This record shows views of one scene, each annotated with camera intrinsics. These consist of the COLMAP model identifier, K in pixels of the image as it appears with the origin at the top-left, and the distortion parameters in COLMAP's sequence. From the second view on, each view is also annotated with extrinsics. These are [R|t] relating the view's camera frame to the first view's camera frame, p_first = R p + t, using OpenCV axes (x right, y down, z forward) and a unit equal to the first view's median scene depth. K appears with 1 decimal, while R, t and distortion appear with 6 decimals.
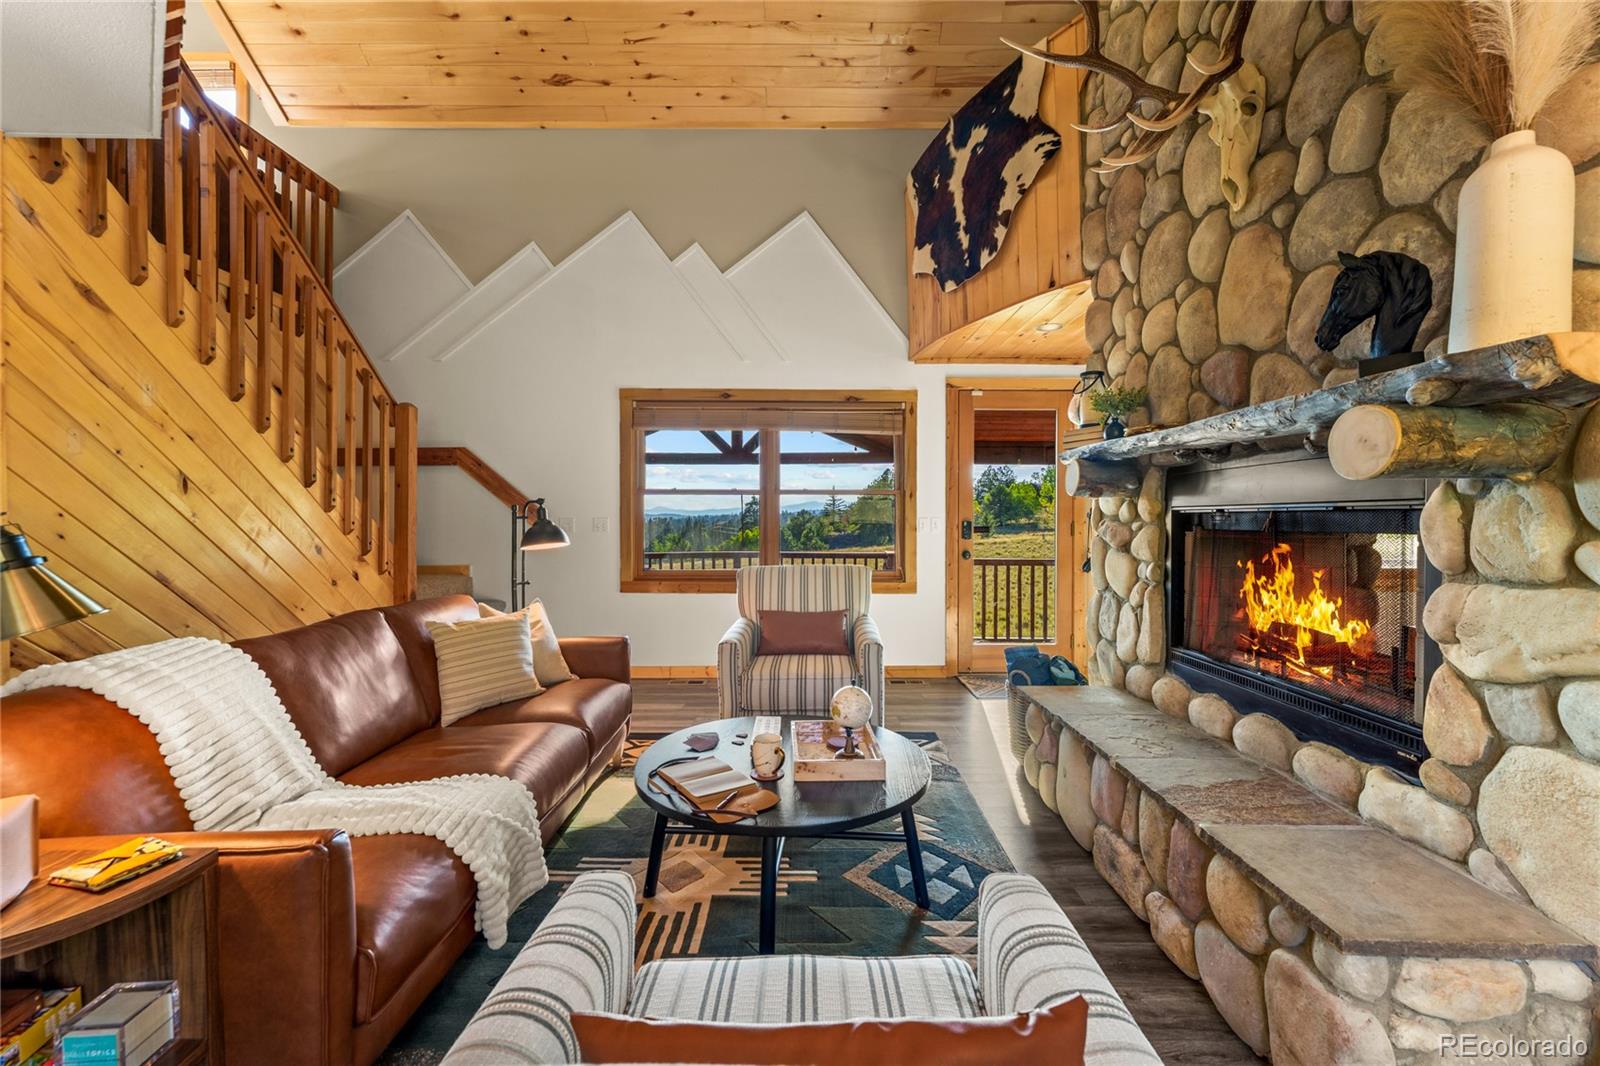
lens RADIAL K [[655.8, 0, 812.8], [0, 655.8, 523.8], [0, 0, 1]] dist [-0.003335, -0.000302]
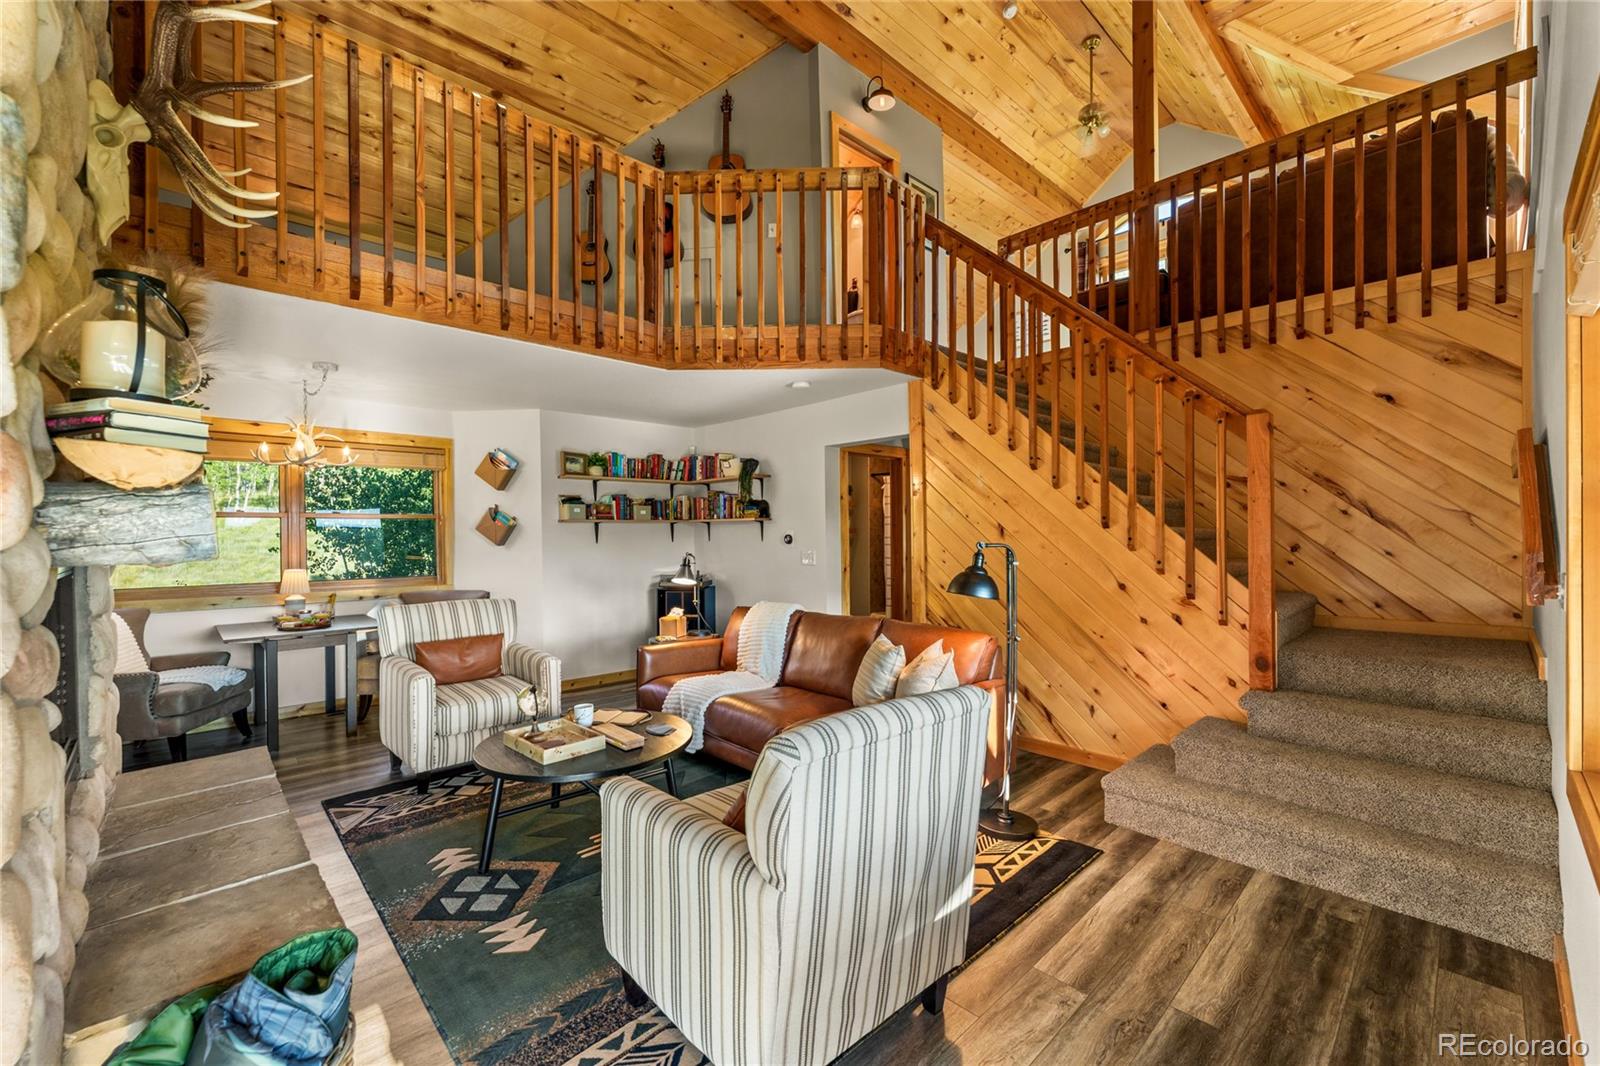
lens RADIAL K [[655.8, 0, 812.8], [0, 655.8, 523.8], [0, 0, 1]] dist [-0.003335, -0.000302]
pose [[-0.719654, 0.001754, -0.694330, 0.391532], [0.002439, 0.999997, -0.000002, -0.069356], [0.694328, -0.001695, -0.719656, 1.562153]]
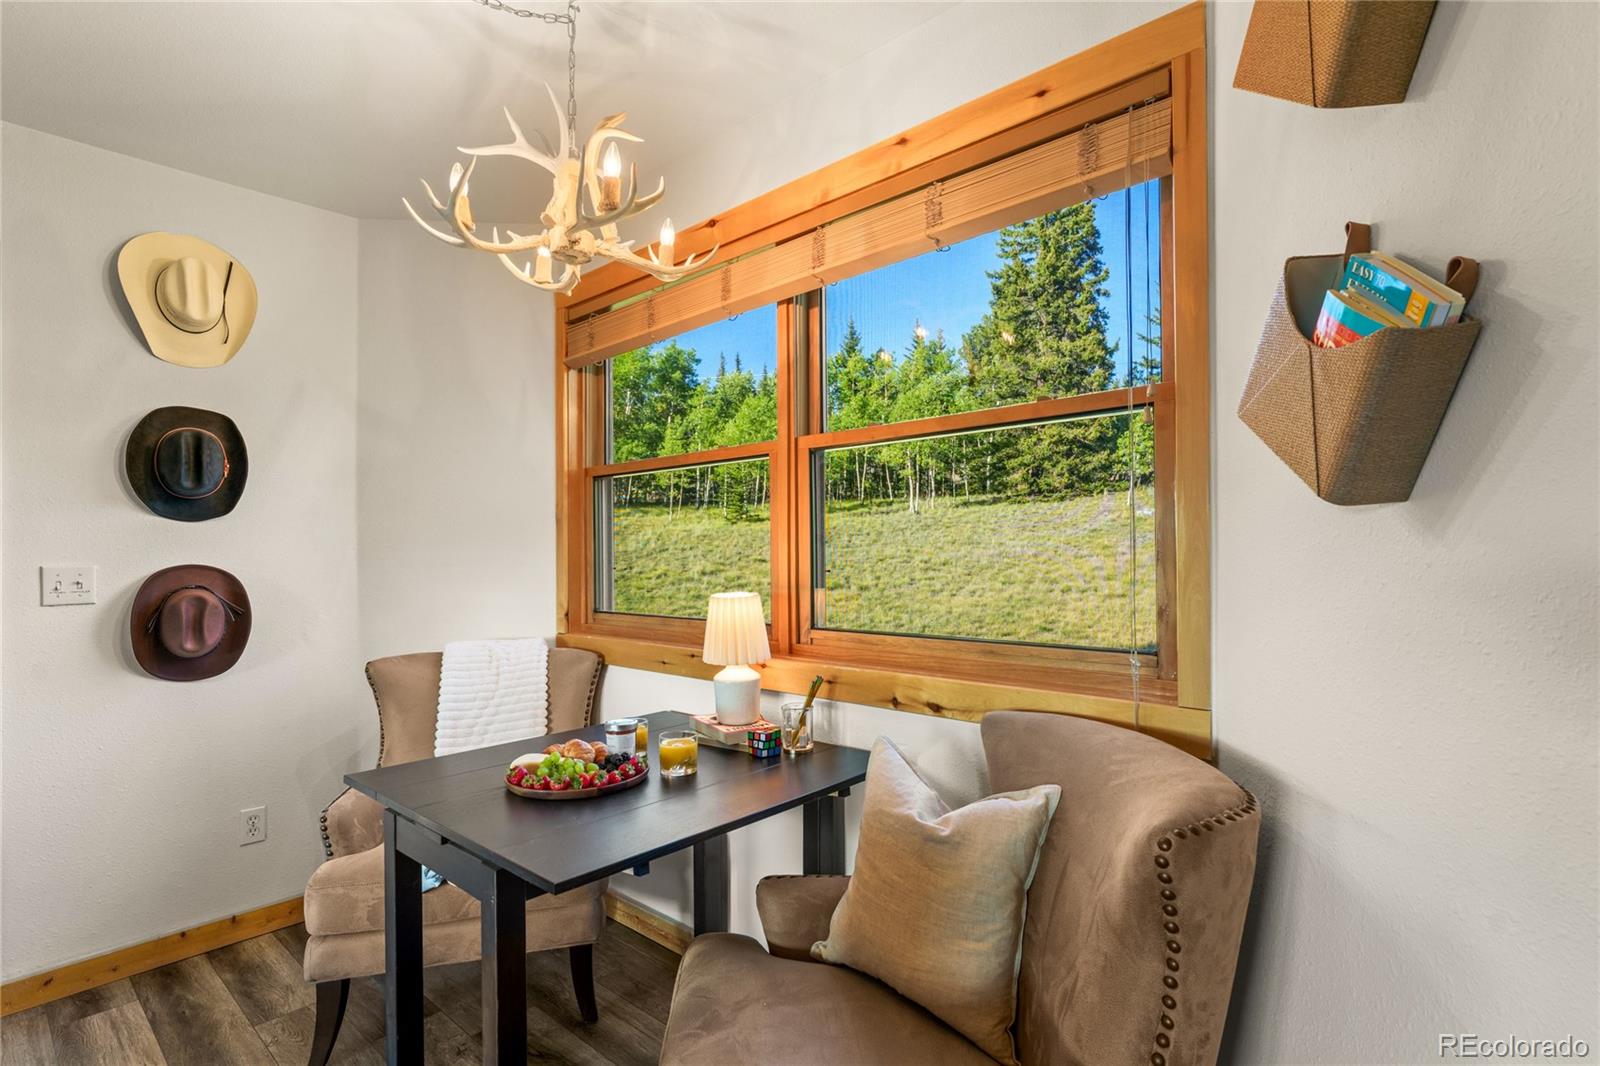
lens RADIAL K [[775.3, 0, 804.1], [0, 775.3, 552.2], [0, 0, 1]] dist [-0.000030, 0.000016]
pose [[-0.737955, 0.014891, 0.674686, -0.283163], [0.019673, 0.999806, -0.000548, 0.002502], [-0.674563, 0.012868, -0.738105, 0.023966]]
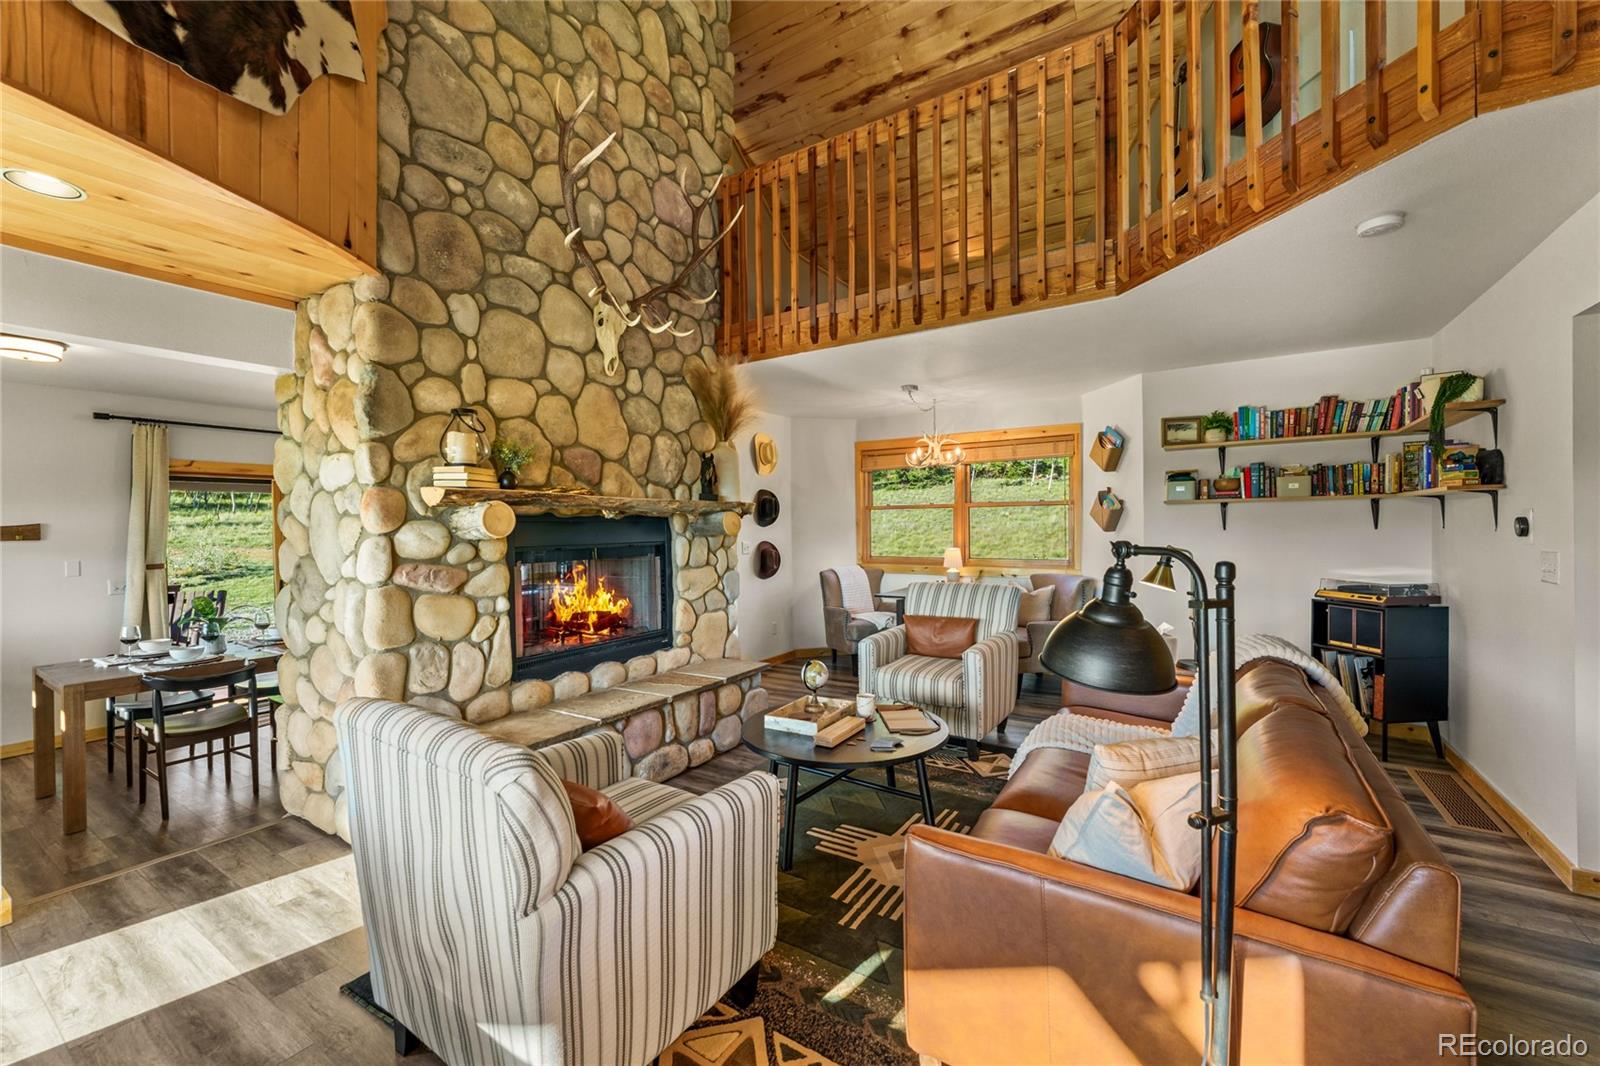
lens RADIAL K [[645.4, 0, 806.3], [0, 645.4, 536.6], [0, 0, 1]] dist [-0.001737, -0.000194]
pose [[-0.840454, 0.005398, 0.541856, -0.482479], [0.020749, 0.999538, 0.022226, -0.051933], [-0.541486, 0.029923, -0.840177, 1.451790]]
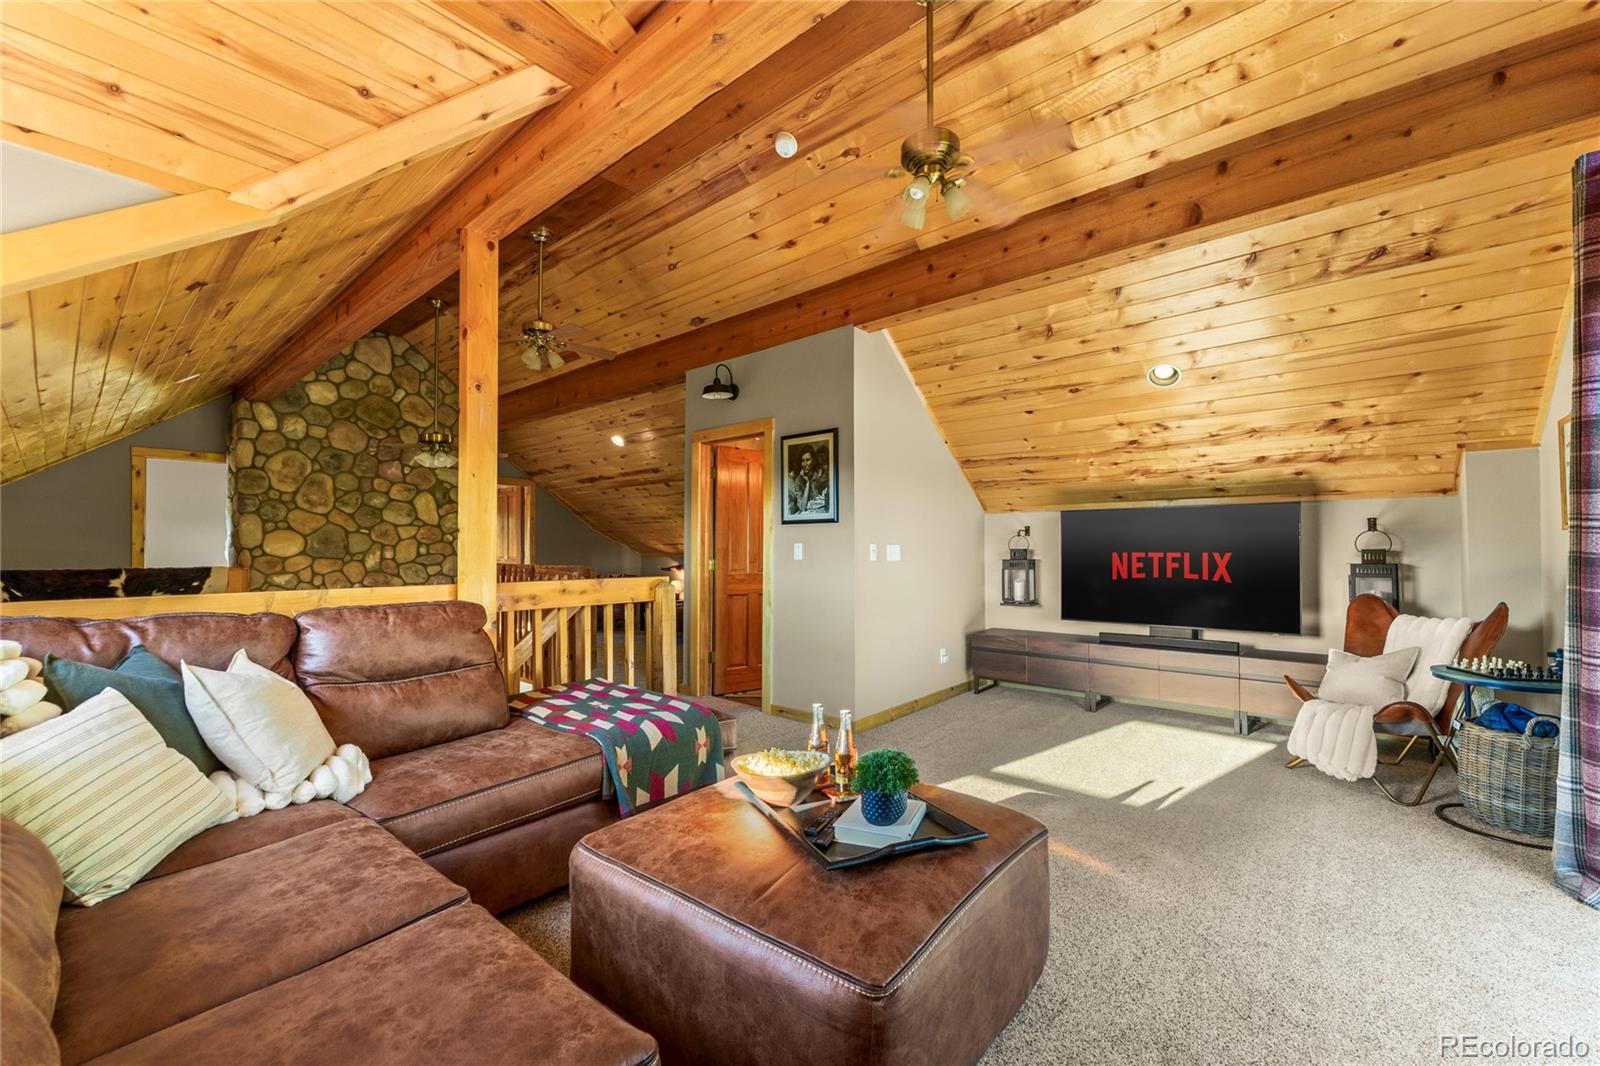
lens RADIAL K [[645.4, 0, 806.3], [0, 645.4, 536.6], [0, 0, 1]] dist [-0.001737, -0.000194]
pose [[-0.754066, 0.016578, 0.656589, -2.149209], [0.010898, 0.999860, -0.012729, -0.849575], [-0.656708, -0.002443, -0.754141, 1.389026]]
